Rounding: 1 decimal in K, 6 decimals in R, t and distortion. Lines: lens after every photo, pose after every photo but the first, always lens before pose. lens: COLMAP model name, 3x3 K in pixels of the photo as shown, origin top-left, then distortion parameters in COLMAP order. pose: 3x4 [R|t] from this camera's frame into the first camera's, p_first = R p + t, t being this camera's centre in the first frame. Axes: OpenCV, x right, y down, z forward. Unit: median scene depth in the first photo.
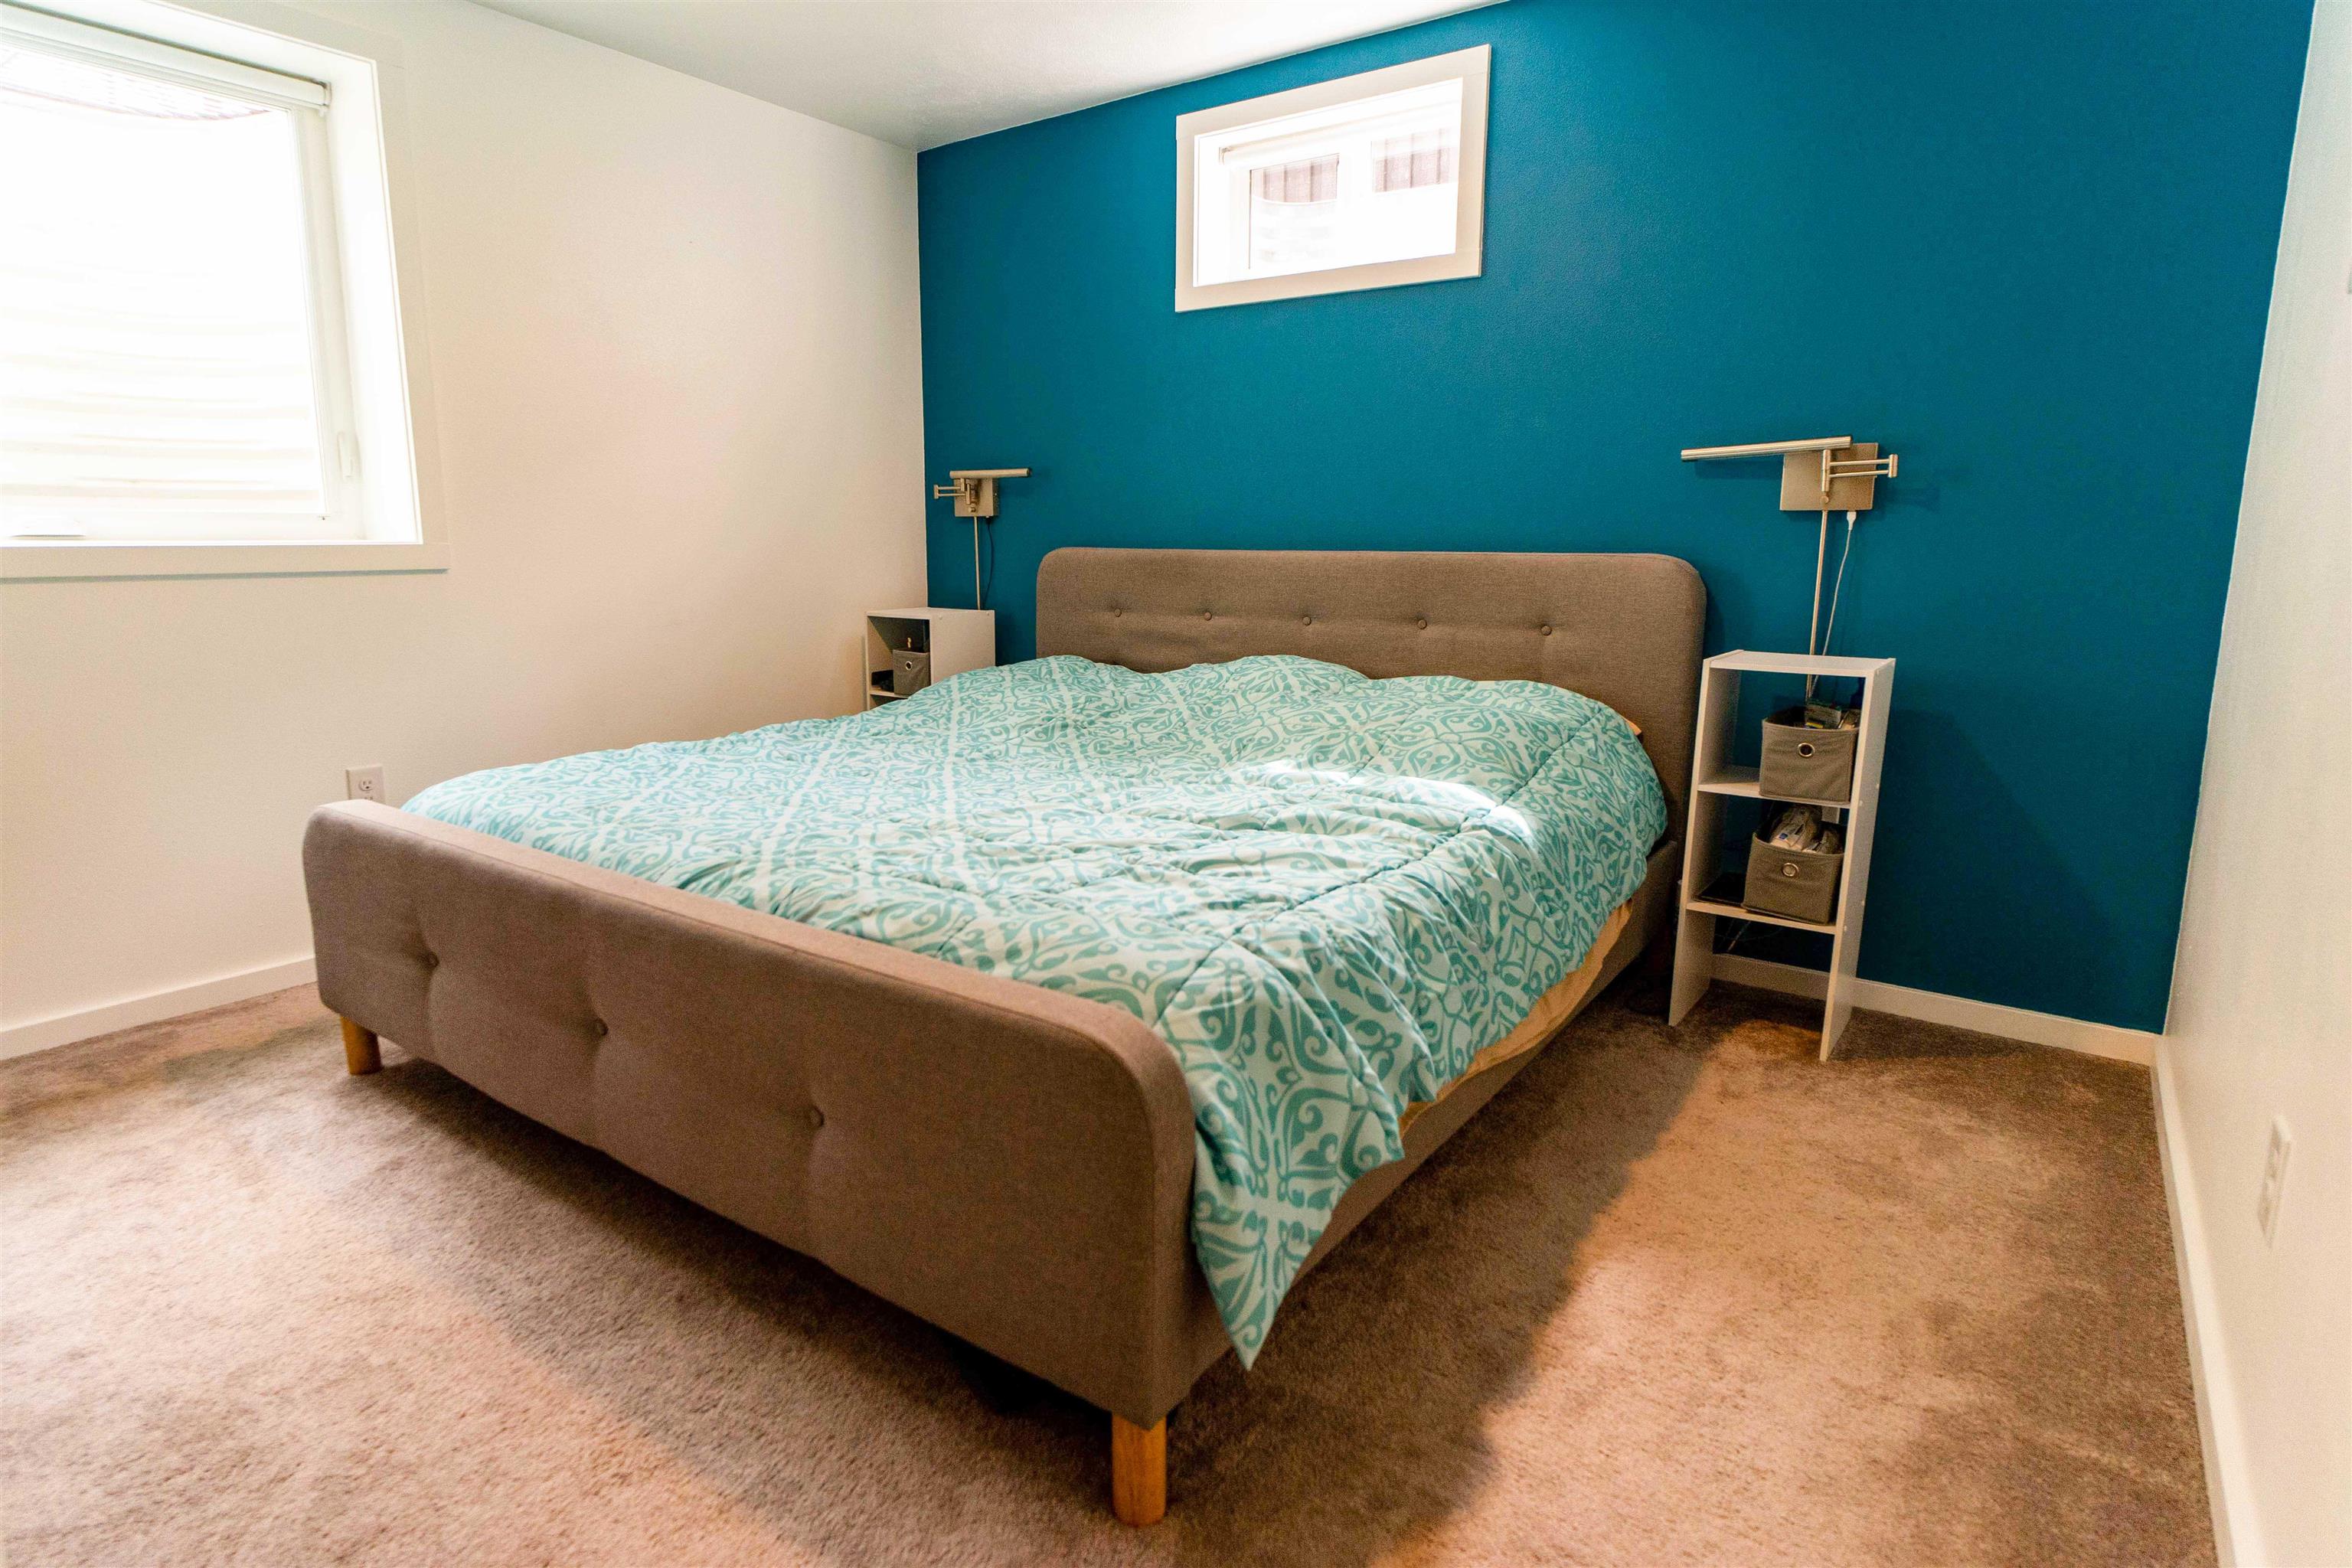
lens RADIAL K [[1206.3, 0, 1183.2], [0, 1206.3, 768.9], [0, 0, 1]] dist [0.000021, -0.000194]
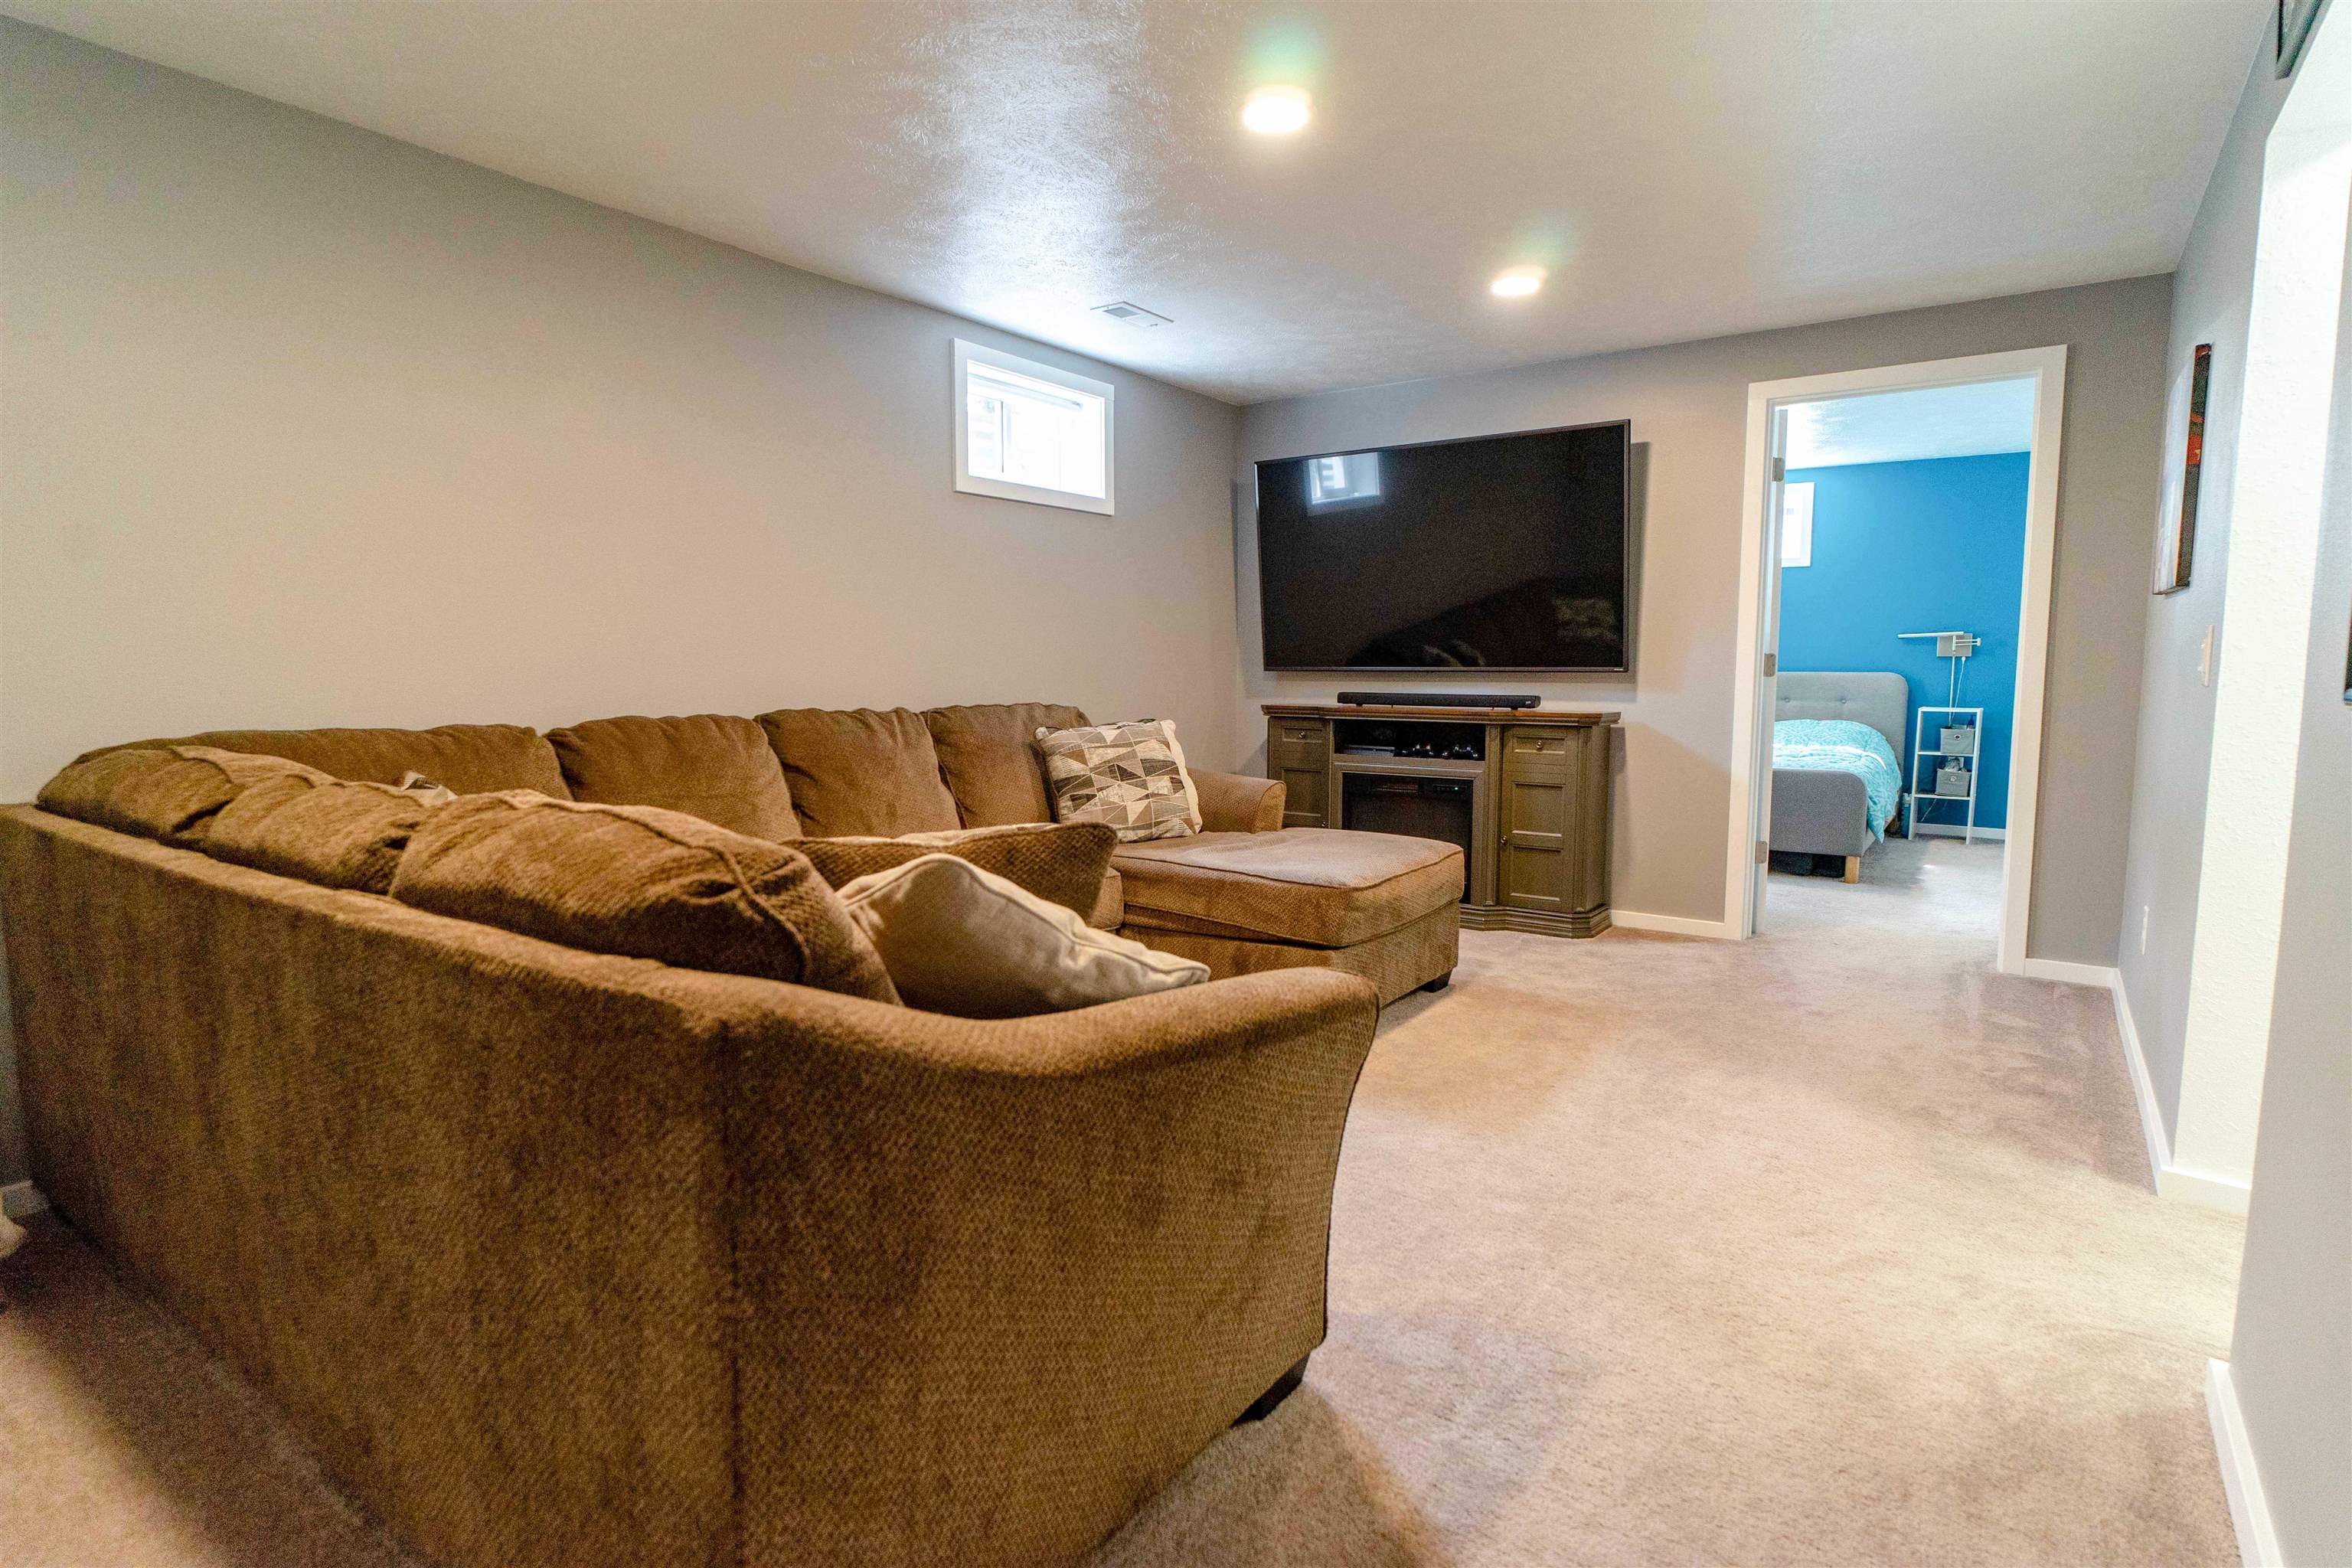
lens RADIAL K [[1206.3, 0, 1169.8], [0, 1206.3, 797.6], [0, 0, 1]] dist [0.000021, -0.000194]
pose [[0.999952, -0.009799, 0.000532, -1.365049], [0.009812, 0.997470, -0.070406, 0.307762], [0.000160, 0.070408, 0.997518, -1.871414]]
